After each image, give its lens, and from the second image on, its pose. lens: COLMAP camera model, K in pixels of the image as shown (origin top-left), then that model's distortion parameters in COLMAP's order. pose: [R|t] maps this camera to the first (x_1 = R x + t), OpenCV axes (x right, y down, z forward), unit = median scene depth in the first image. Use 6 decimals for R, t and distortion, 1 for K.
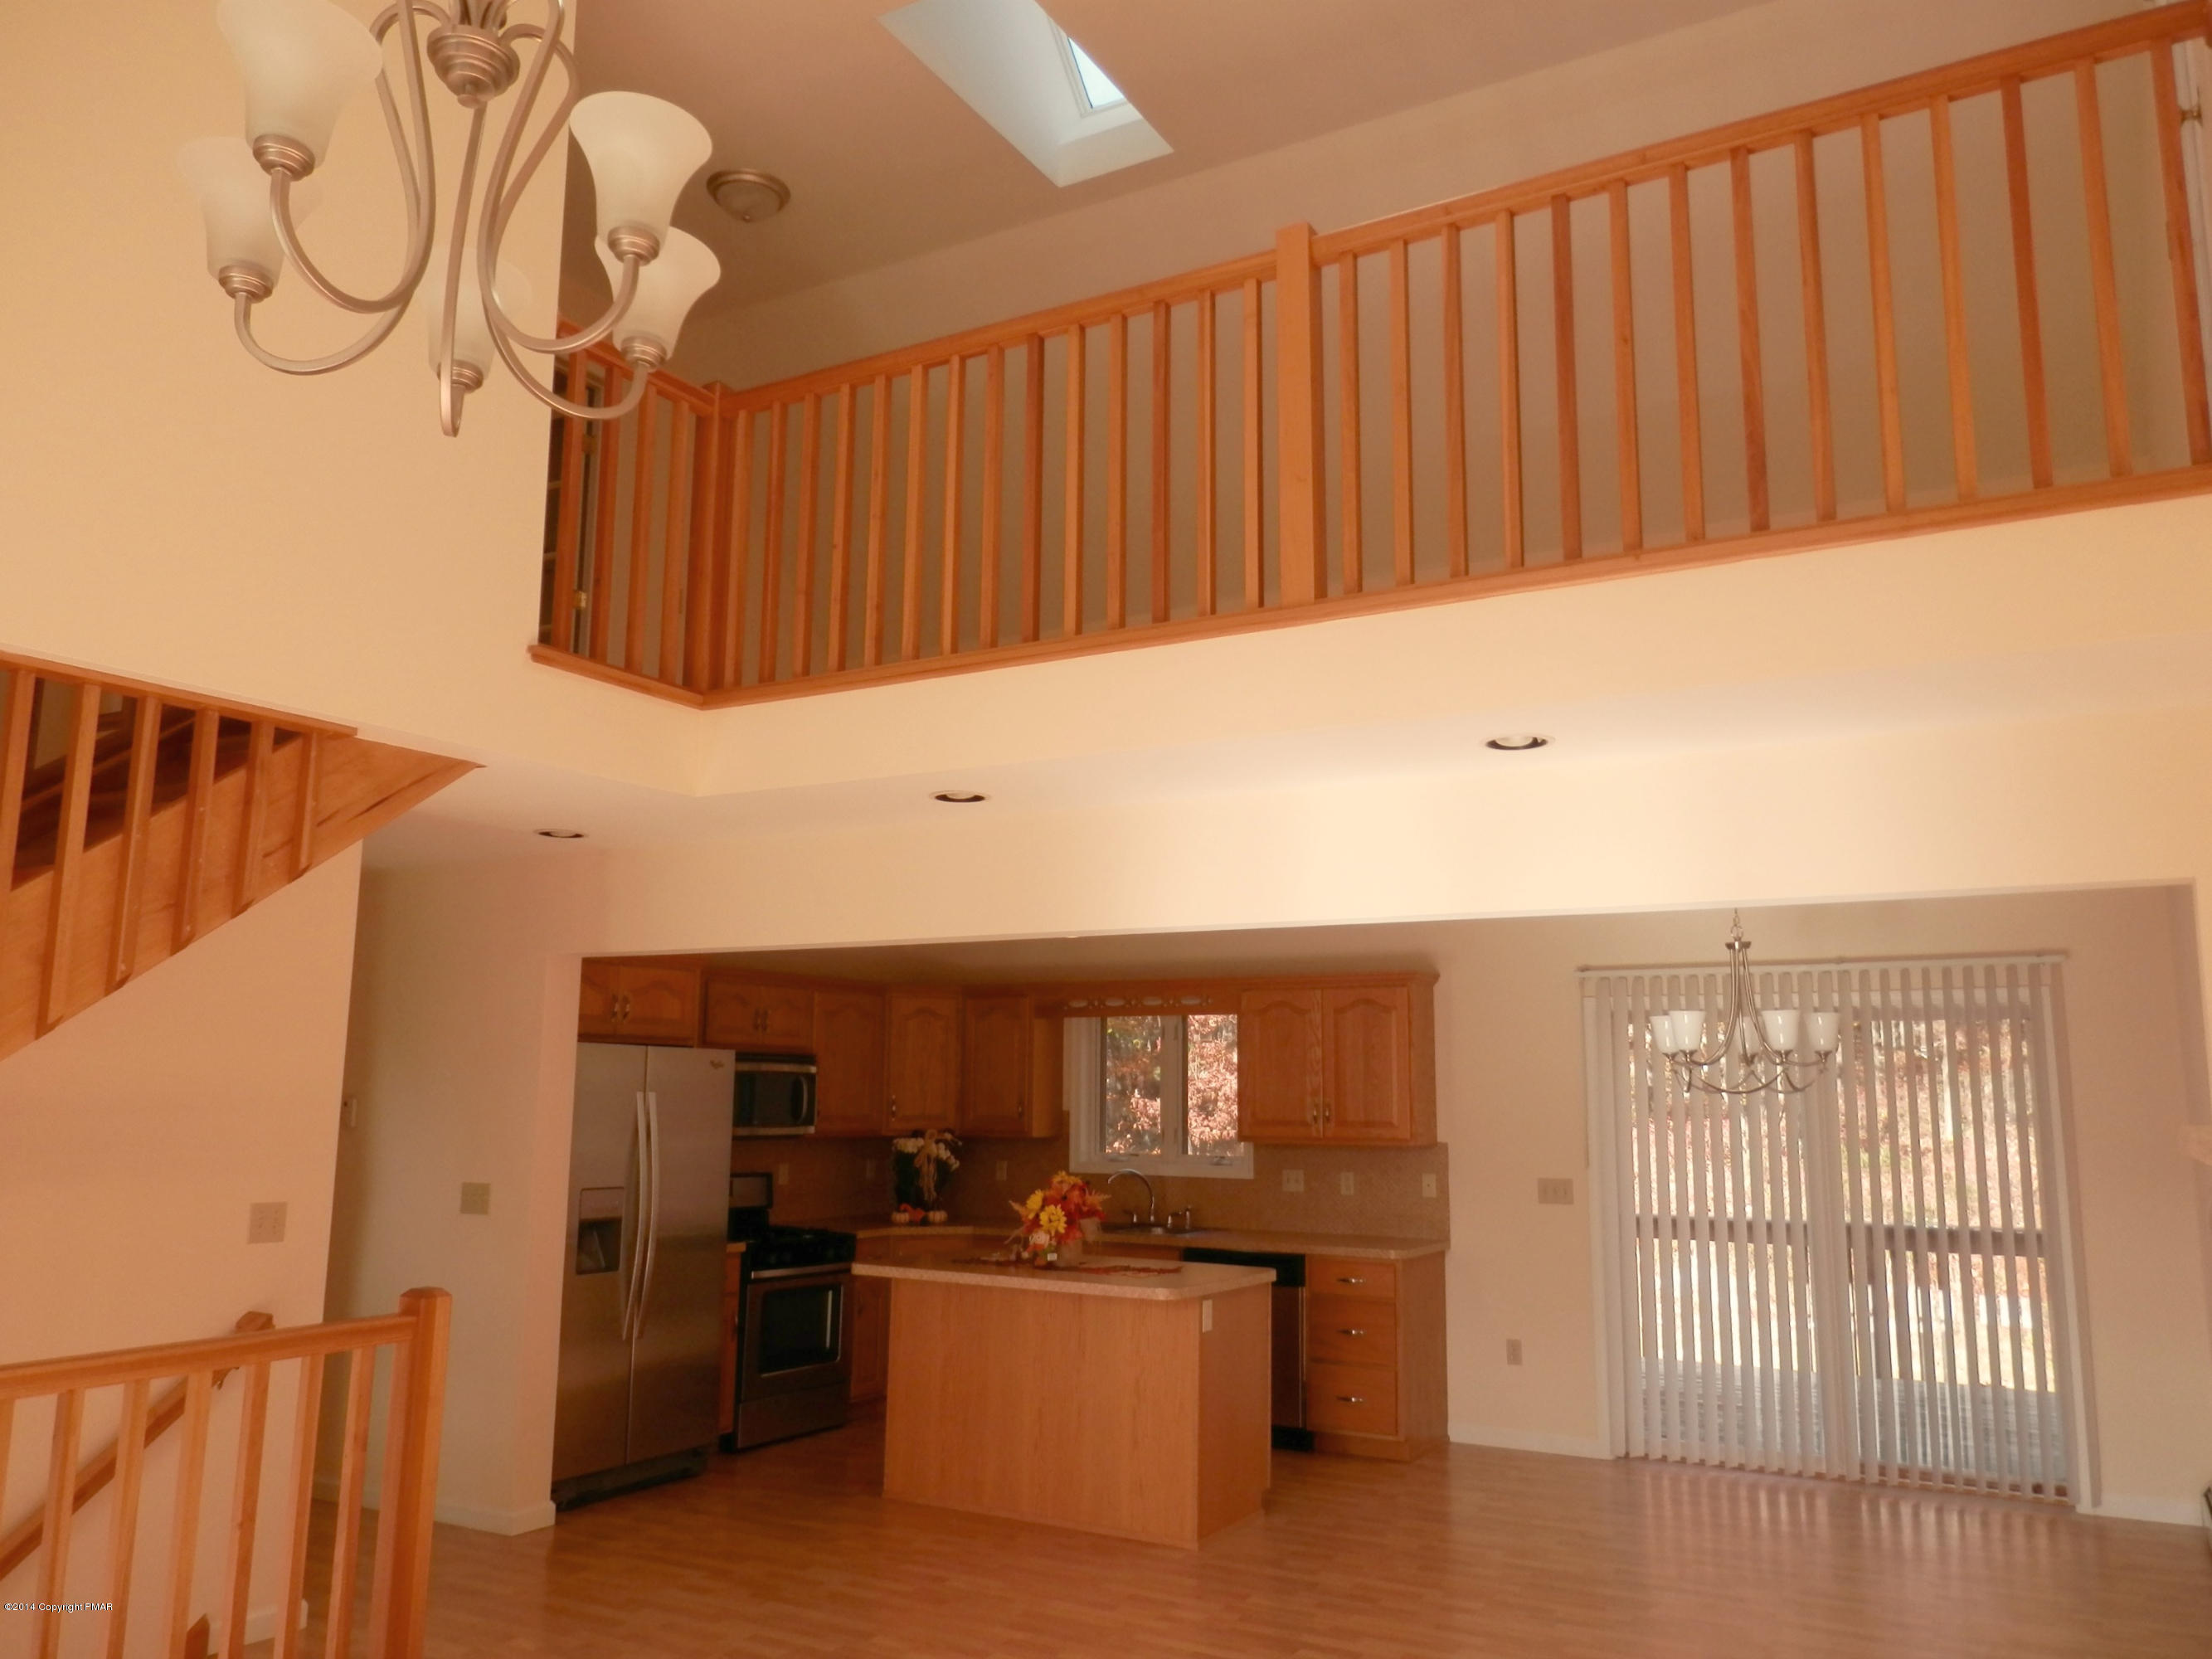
lens RADIAL K [[1607.8, 0, 1106.0], [0, 1607.8, 829.5], [0, 0, 1]] dist [-0.005895, -0.001724]
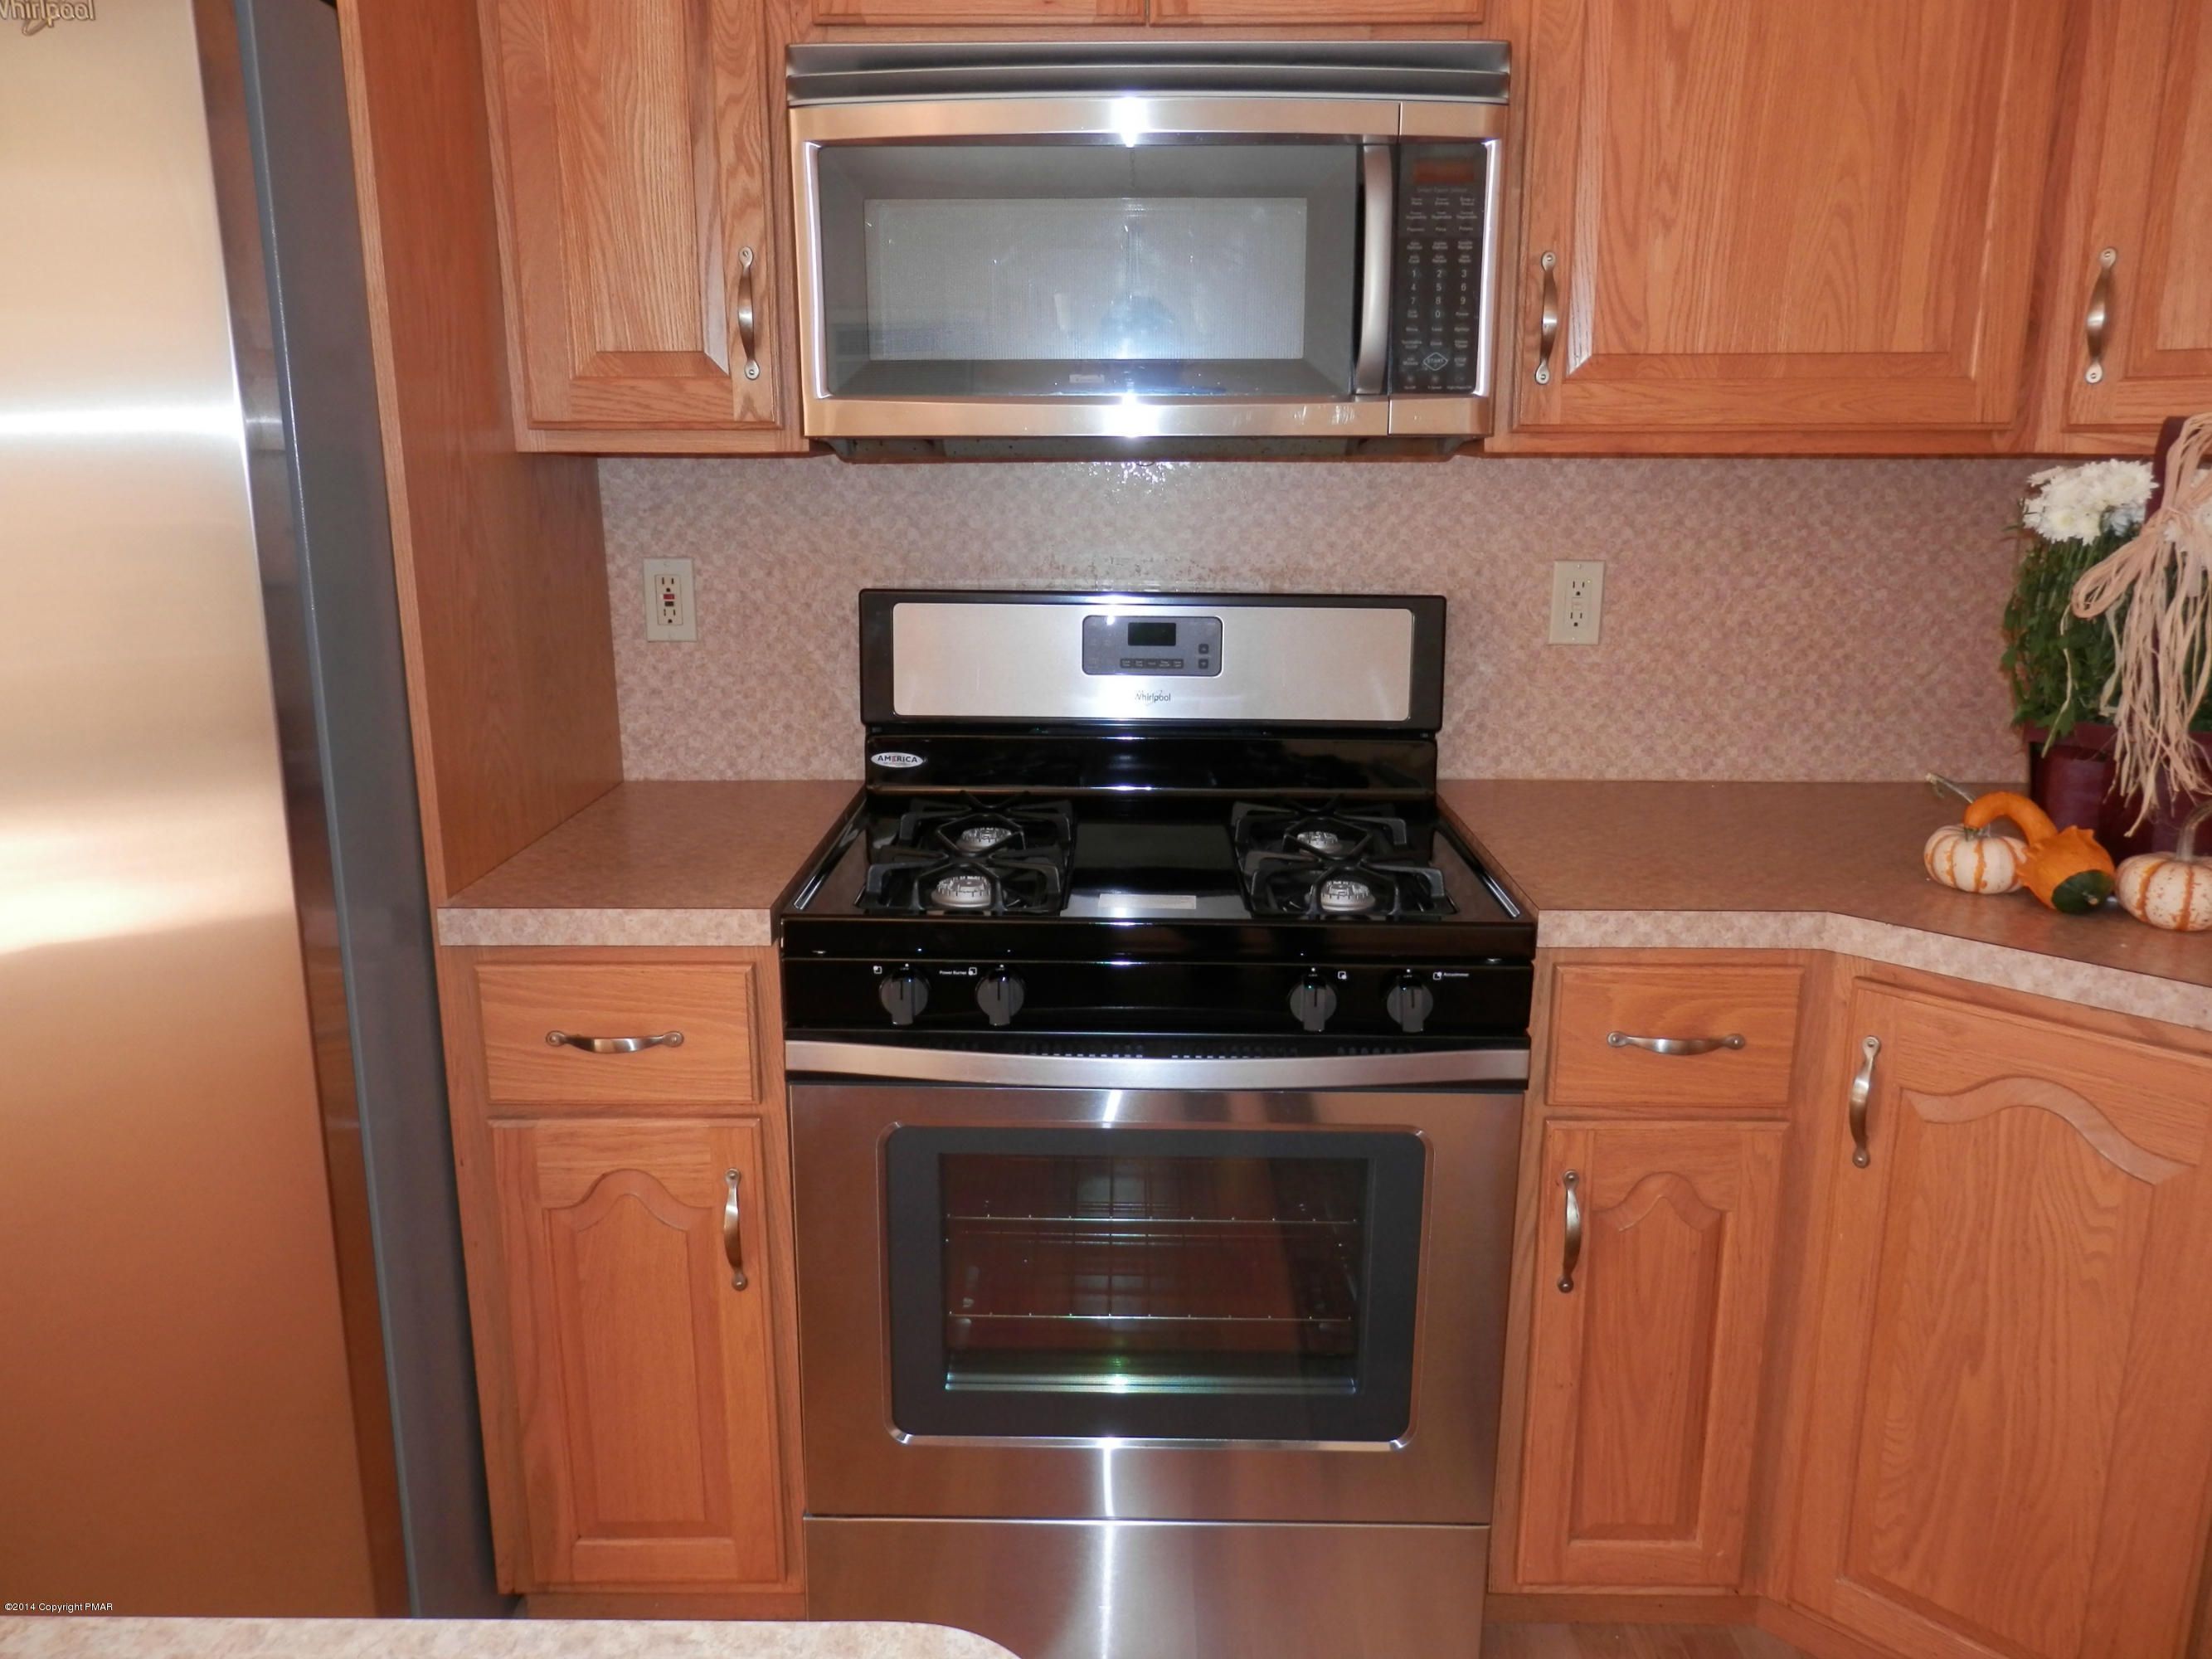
lens RADIAL K [[1607.8, 0, 1106.0], [0, 1607.8, 829.5], [0, 0, 1]] dist [-0.005895, -0.001724]
pose [[0.479700, 0.203373, -0.853538, -0.007130], [0.149092, 0.939729, 0.307702, 0.161259], [0.864673, -0.274861, 0.420467, 0.831932]]
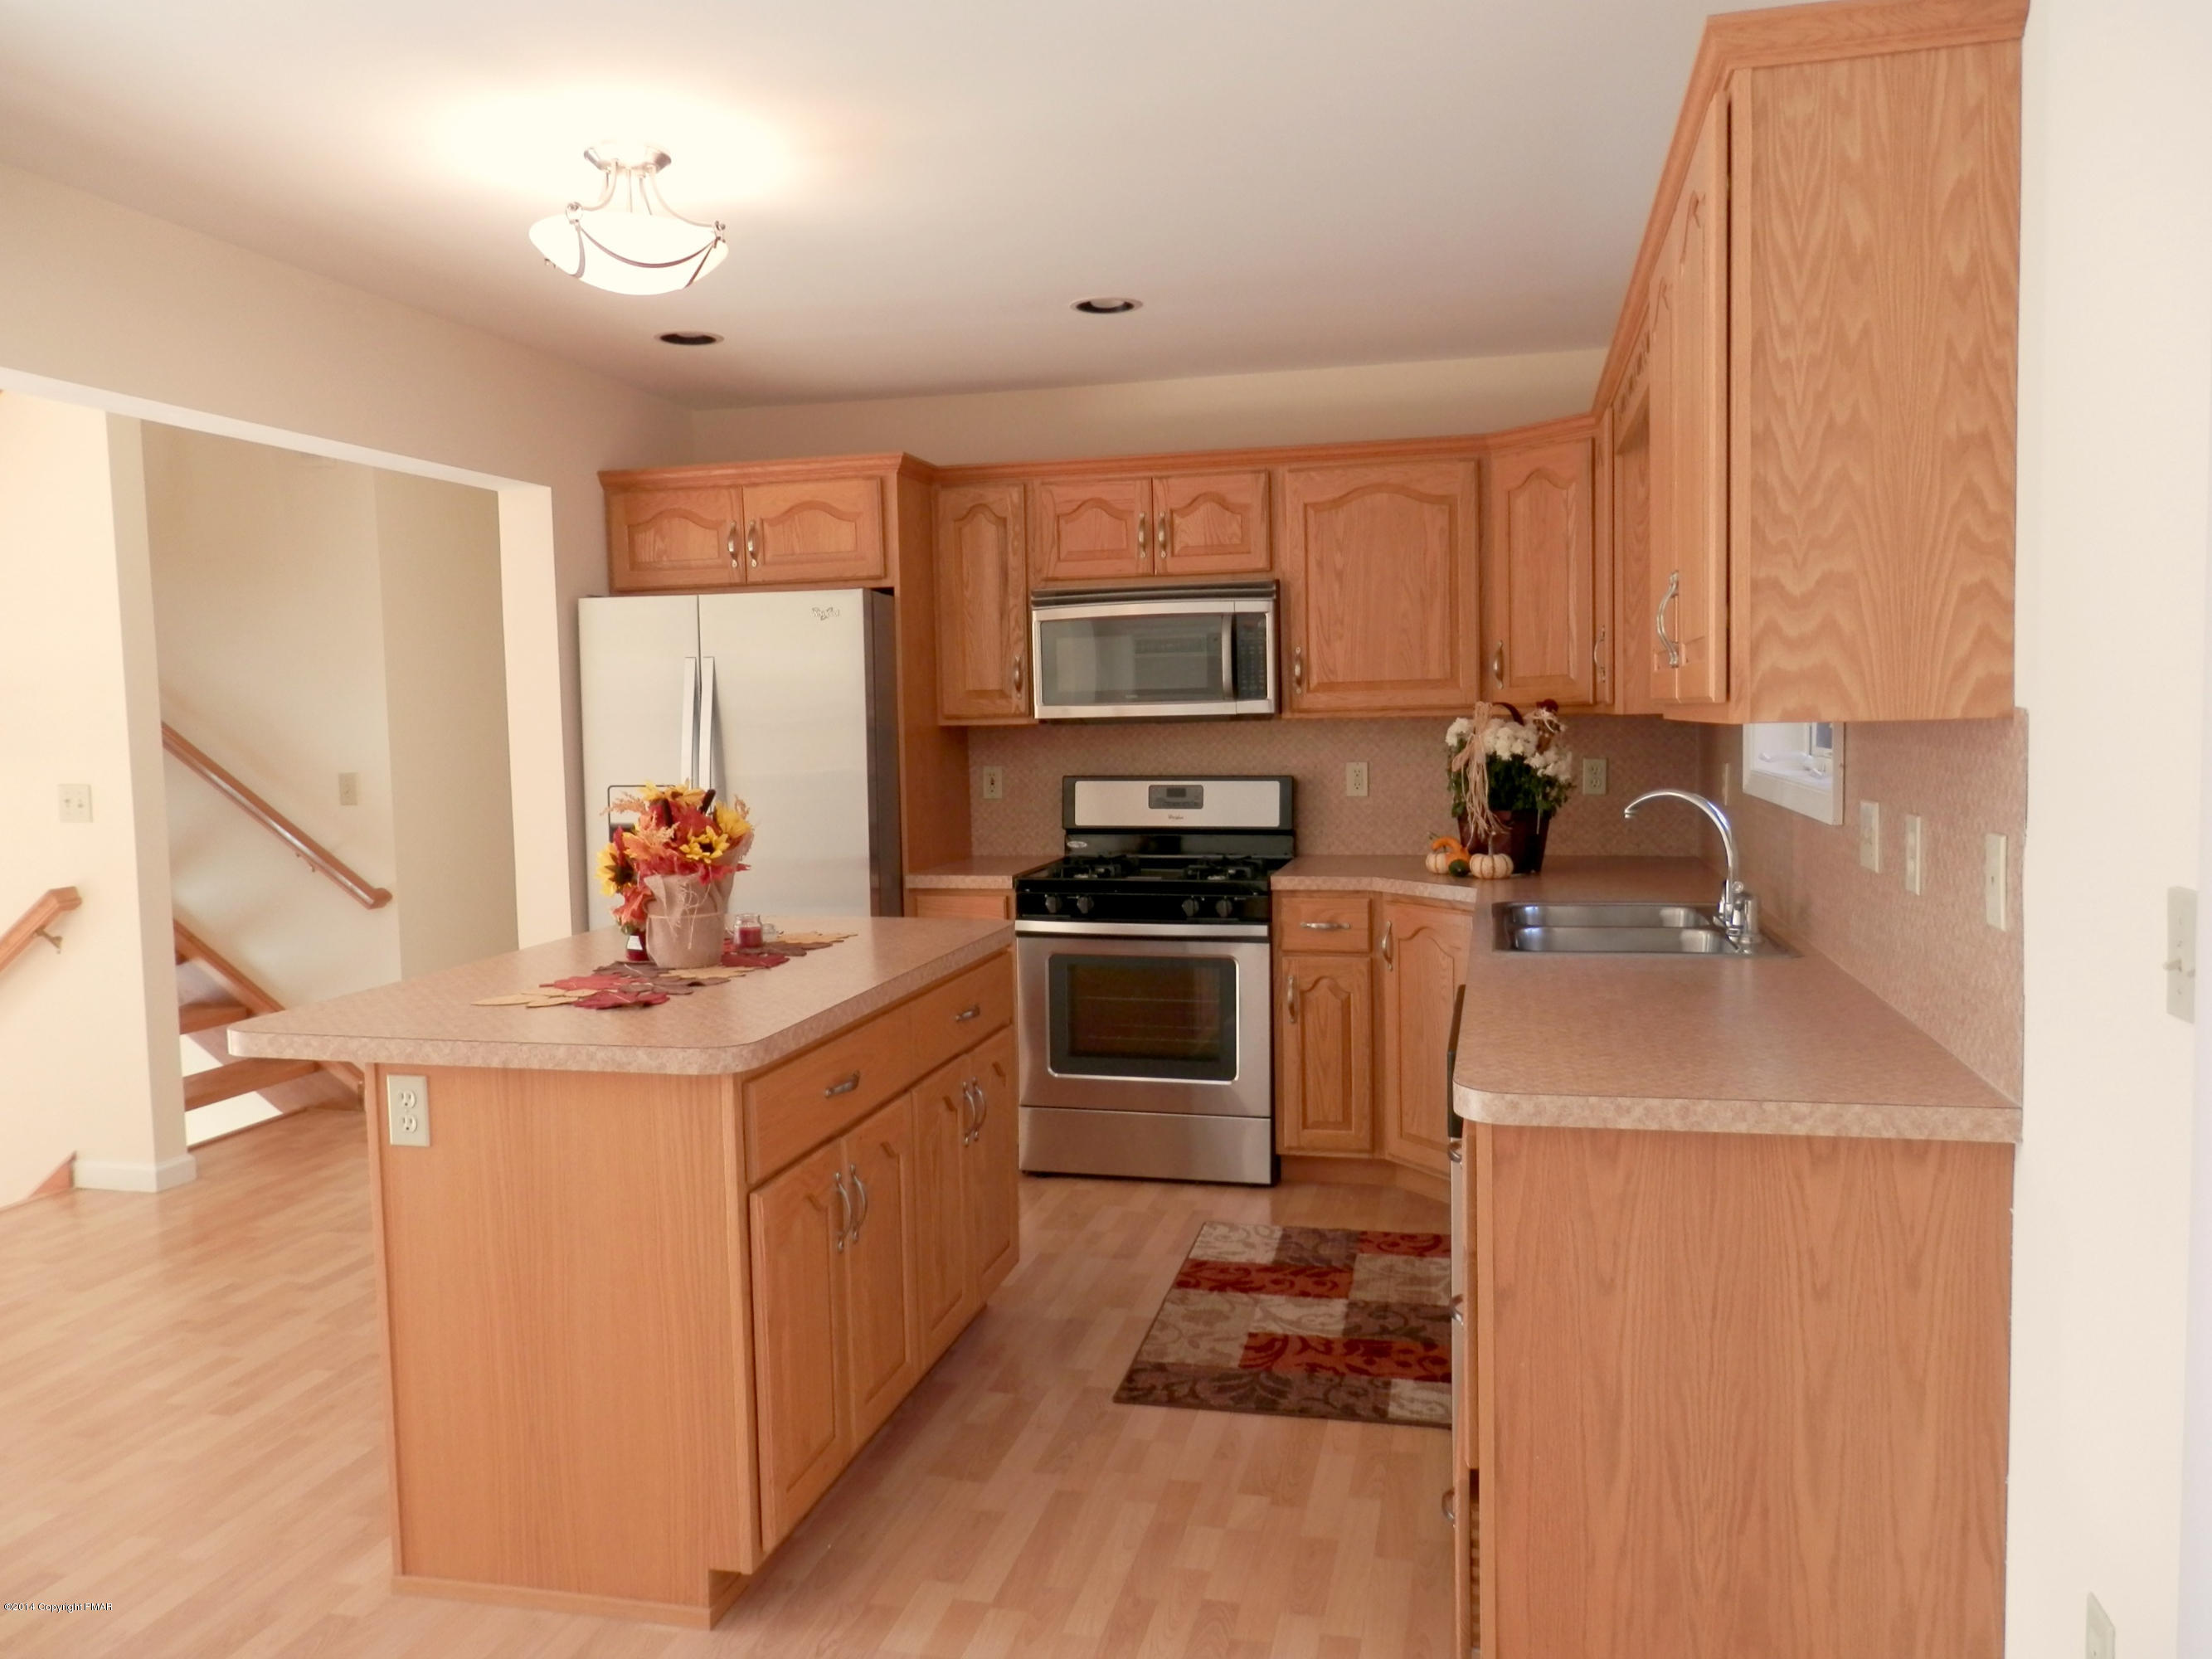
lens RADIAL K [[1607.8, 0, 1106.0], [0, 1607.8, 829.5], [0, 0, 1]] dist [-0.005895, -0.001724]
pose [[0.258785, 0.058952, -0.964134, 0.375483], [0.185718, 0.976476, 0.109555, 0.151300], [0.947913, -0.207409, 0.241749, 0.771581]]
